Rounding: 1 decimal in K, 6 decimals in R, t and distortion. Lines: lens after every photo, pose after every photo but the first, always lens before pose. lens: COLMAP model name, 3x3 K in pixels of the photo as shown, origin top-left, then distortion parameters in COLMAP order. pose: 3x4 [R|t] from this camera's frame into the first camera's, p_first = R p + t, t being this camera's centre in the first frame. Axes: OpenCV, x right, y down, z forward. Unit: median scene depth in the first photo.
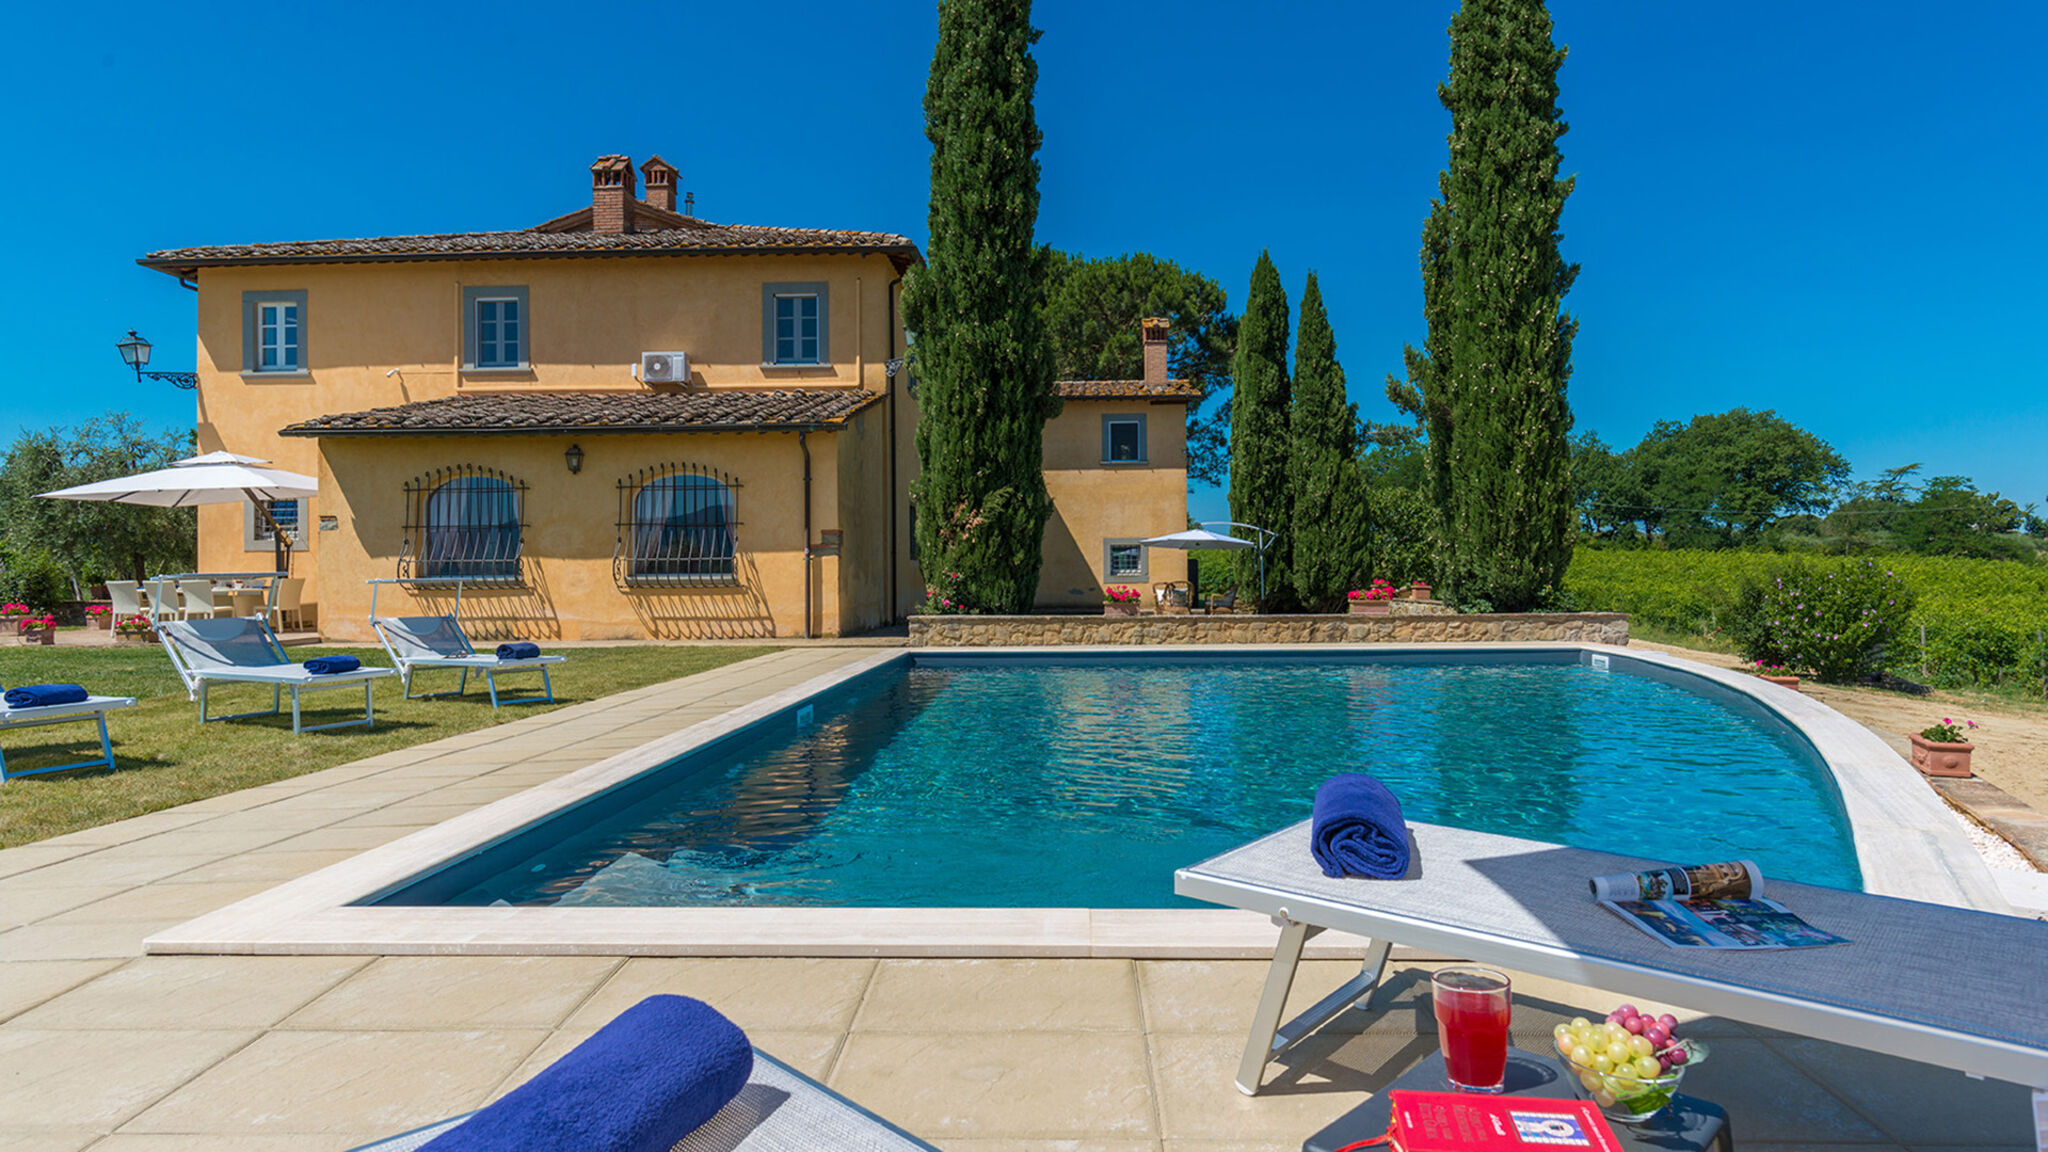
lens RADIAL K [[1167.2, 0, 1034.2], [0, 1167.2, 568.5], [0, 0, 1]] dist [-0.005947, 0.003627]
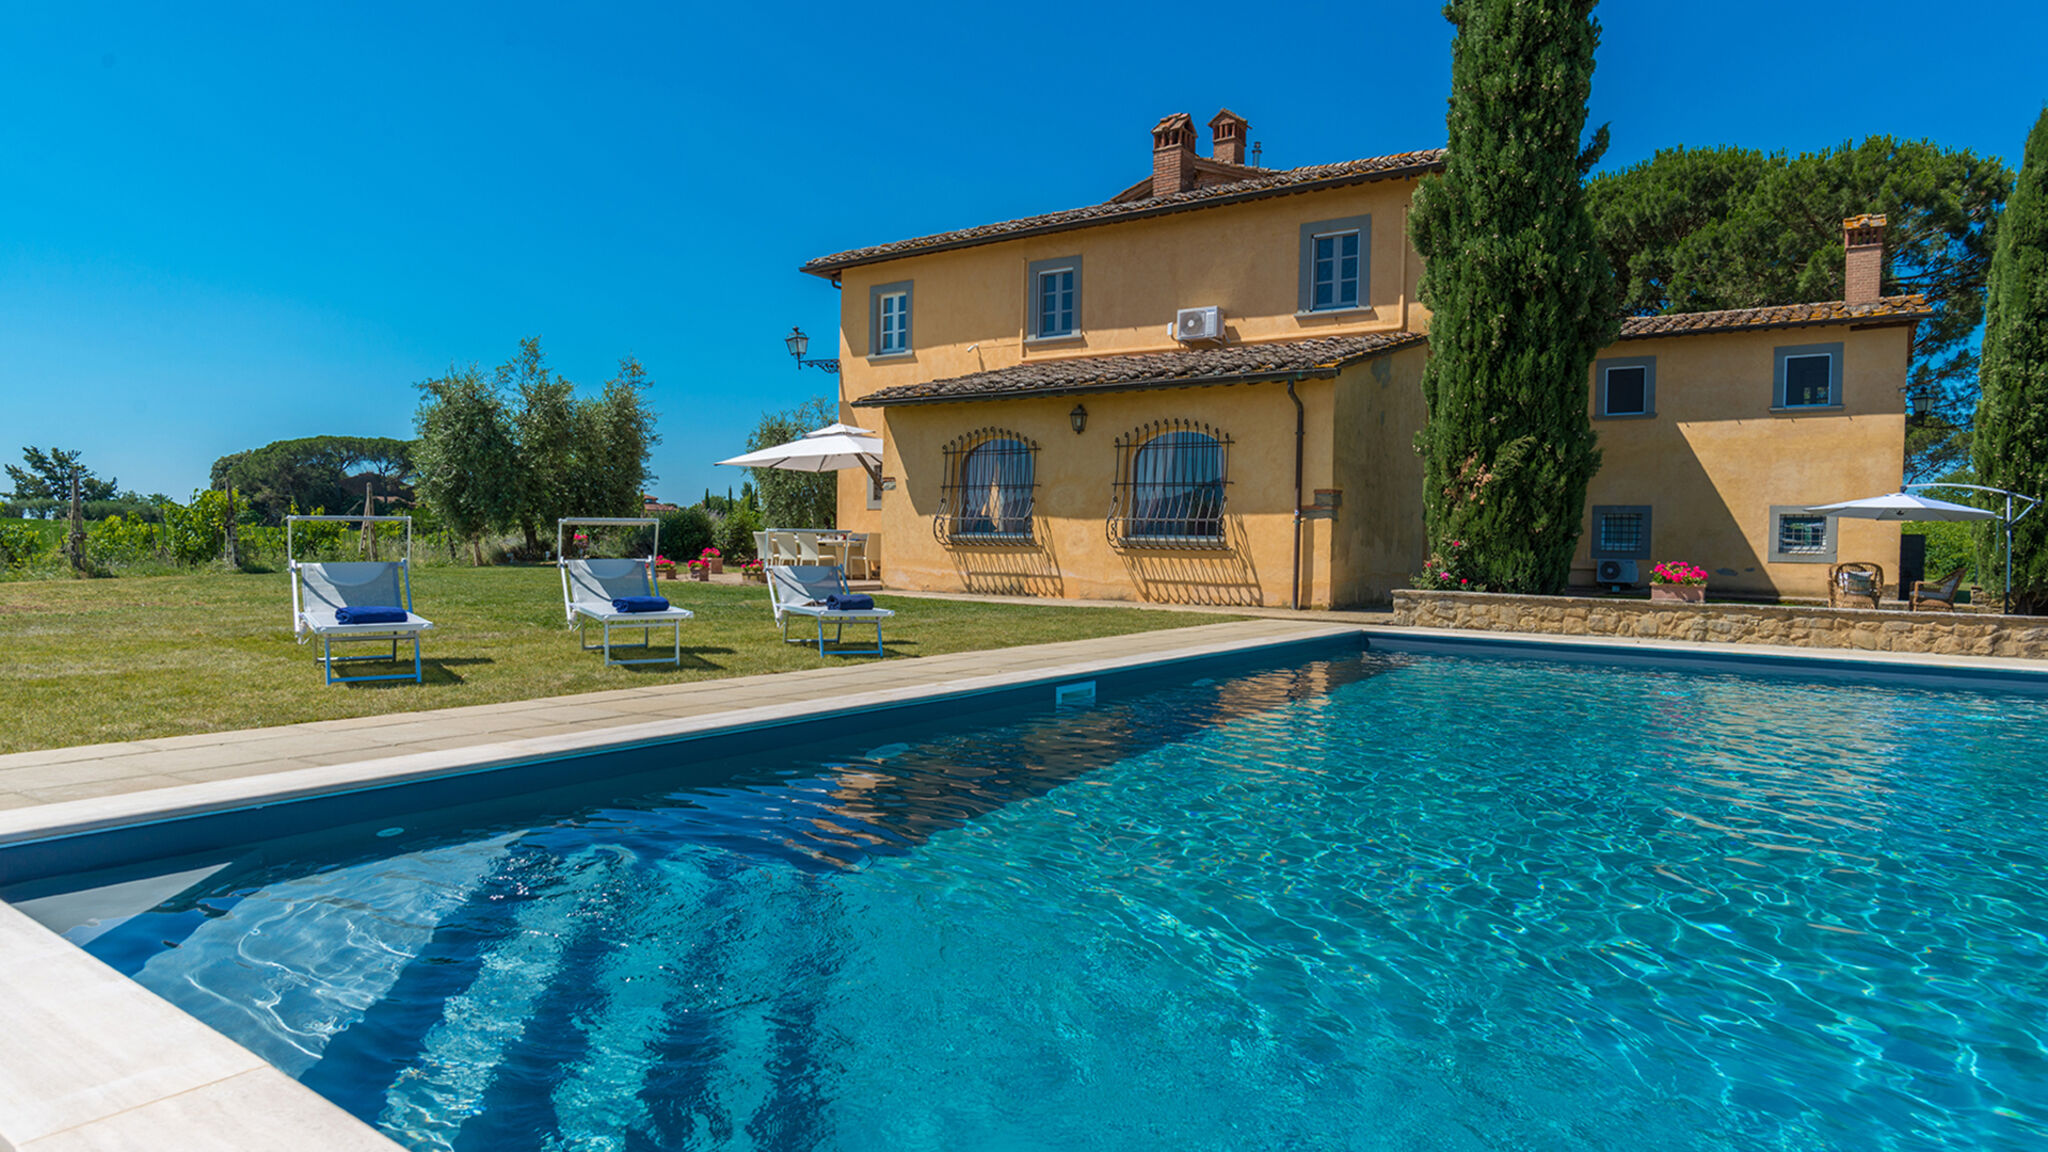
lens RADIAL K [[1167.2, 0, 1032.1], [0, 1167.2, 568.6], [0, 0, 1]] dist [-0.005947, 0.003627]
pose [[0.842295, 0.035797, -0.537826, 0.118595], [-0.021640, 0.999234, 0.032617, 0.003131], [0.538582, -0.015834, 0.842424, 0.127038]]
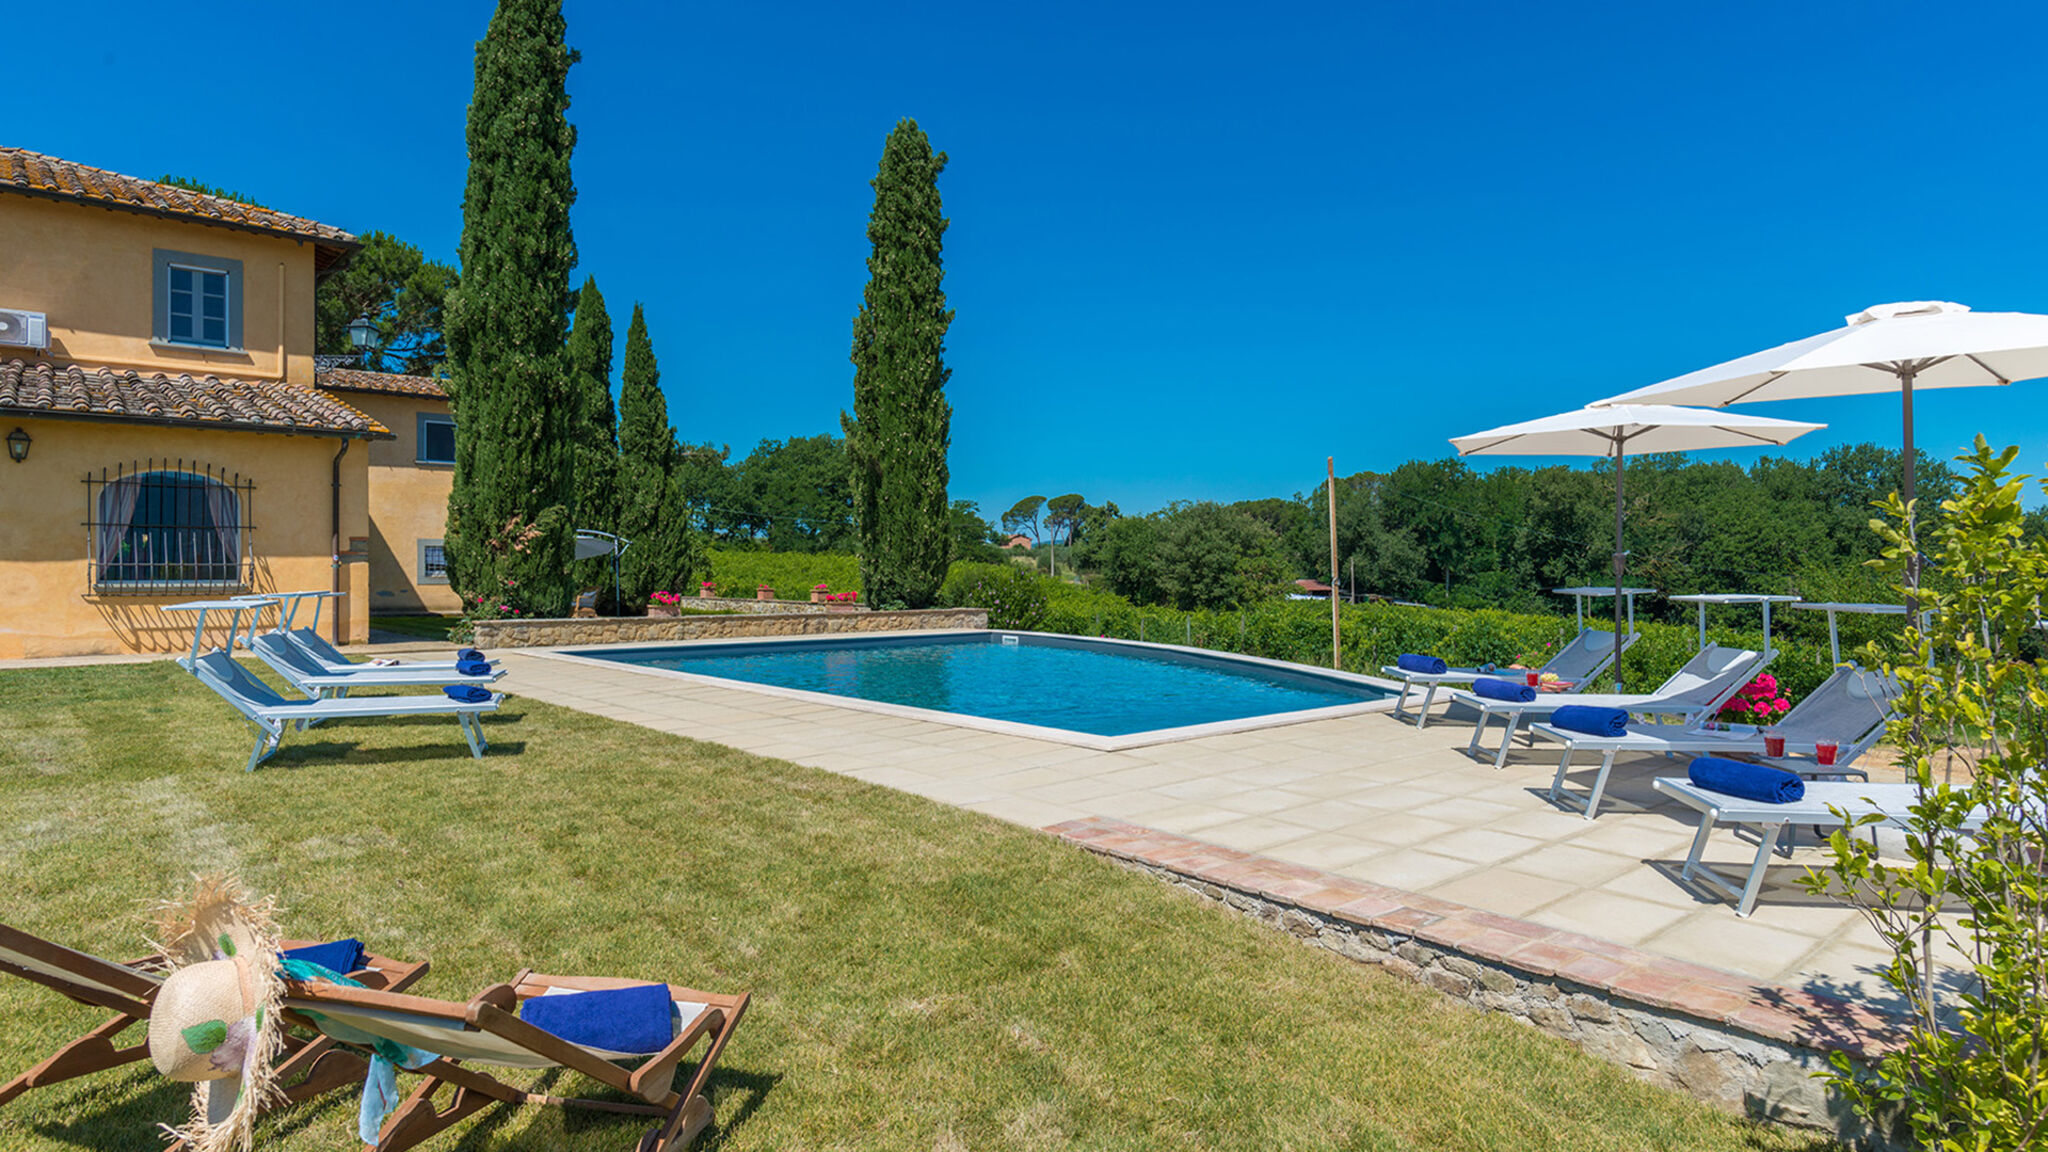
lens RADIAL K [[1167.2, 0, 1039.1], [0, 1167.2, 568.0], [0, 0, 1]] dist [-0.005947, 0.003627]
pose [[0.723873, 0.009337, 0.689870, -0.439962], [-0.011731, 0.999930, -0.001224, -0.011819], [-0.689834, -0.007208, 0.723932, -0.126977]]
